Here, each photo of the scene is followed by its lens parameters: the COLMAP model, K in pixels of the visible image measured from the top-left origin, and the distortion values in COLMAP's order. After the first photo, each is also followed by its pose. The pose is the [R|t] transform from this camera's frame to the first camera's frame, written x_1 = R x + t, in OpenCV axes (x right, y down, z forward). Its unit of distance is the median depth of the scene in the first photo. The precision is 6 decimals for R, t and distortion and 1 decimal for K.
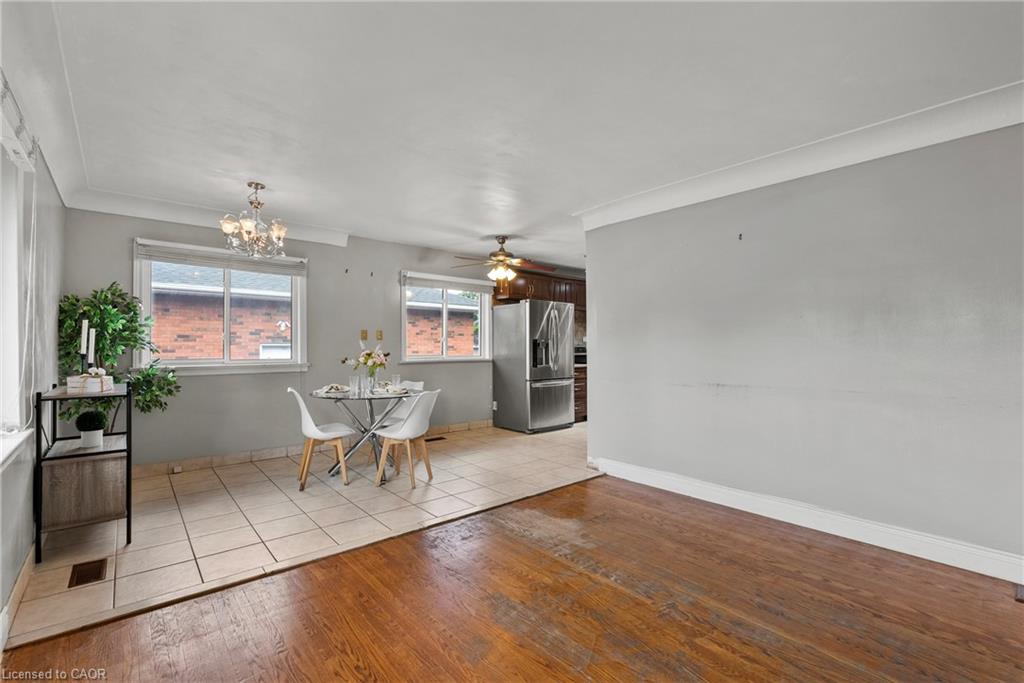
lens RADIAL K [[454.9, 0, 520.2], [0, 454.9, 341.9], [0, 0, 1]] dist [-0.005195, 0.001240]
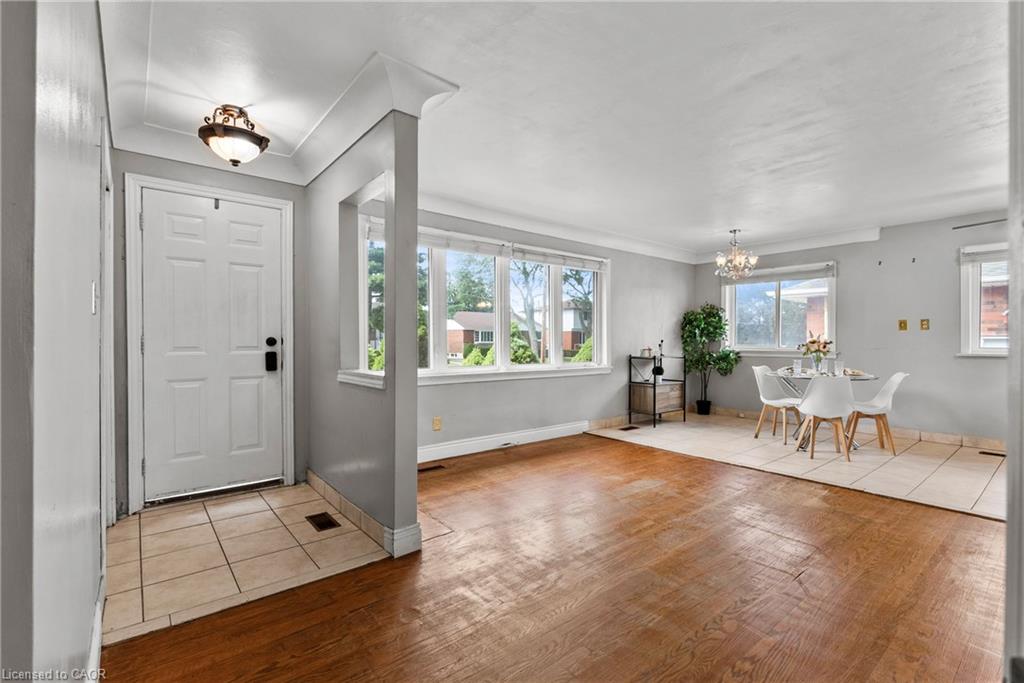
lens RADIAL K [[454.9, 0, 499.7], [0, 454.9, 344.3], [0, 0, 1]] dist [-0.005195, 0.001240]
pose [[-0.057014, 0.006478, -0.998352, 1.009981], [0.005239, 0.999967, 0.006190, 0.023785], [0.998360, -0.004878, -0.057046, 0.299408]]
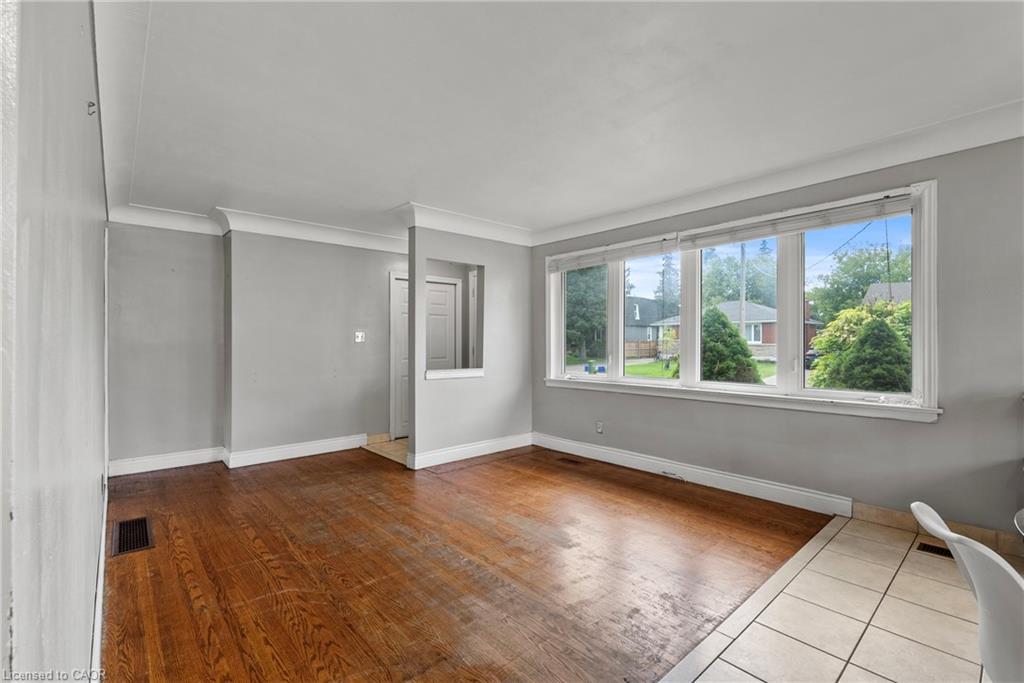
lens RADIAL K [[454.9, 0, 525.0], [0, 454.9, 340.6], [0, 0, 1]] dist [-0.005195, 0.001240]
pose [[-0.999812, 0.000435, -0.019391, 0.053984], [0.000626, 0.999952, -0.009827, 0.006849], [0.019385, -0.009837, -0.999764, 1.364856]]
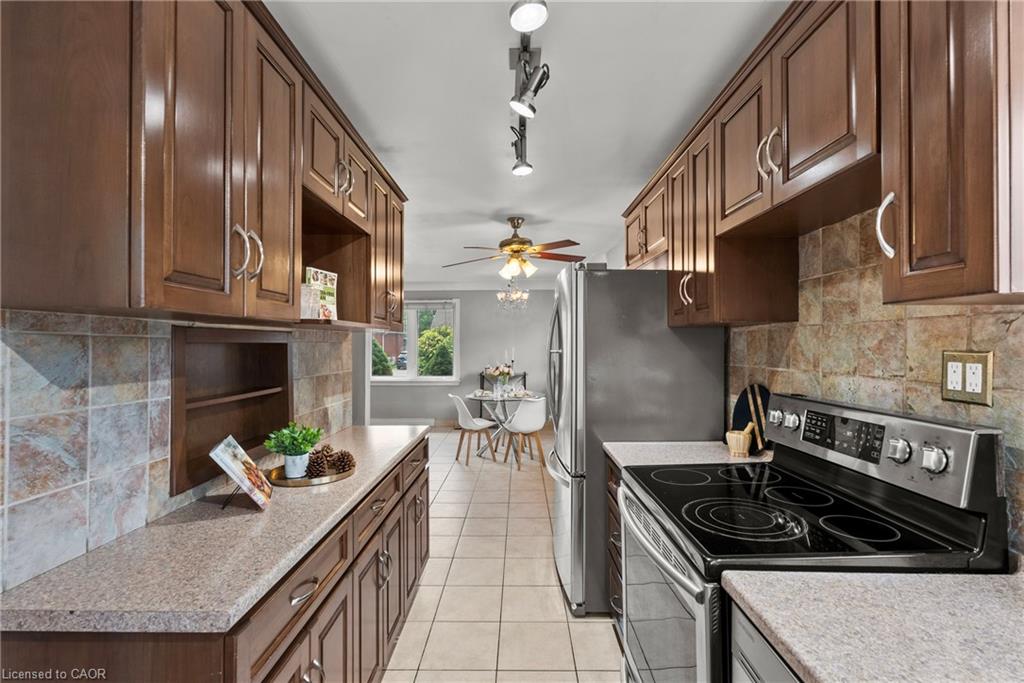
lens RADIAL K [[454.9, 0, 512.4], [0, 454.9, 339.8], [0, 0, 1]] dist [-0.005195, 0.001240]
pose [[-0.670784, 0.000914, -0.741653, 0.774394], [0.008581, 0.999942, -0.006528, -0.062755], [0.741604, -0.010743, -0.670752, 2.245223]]
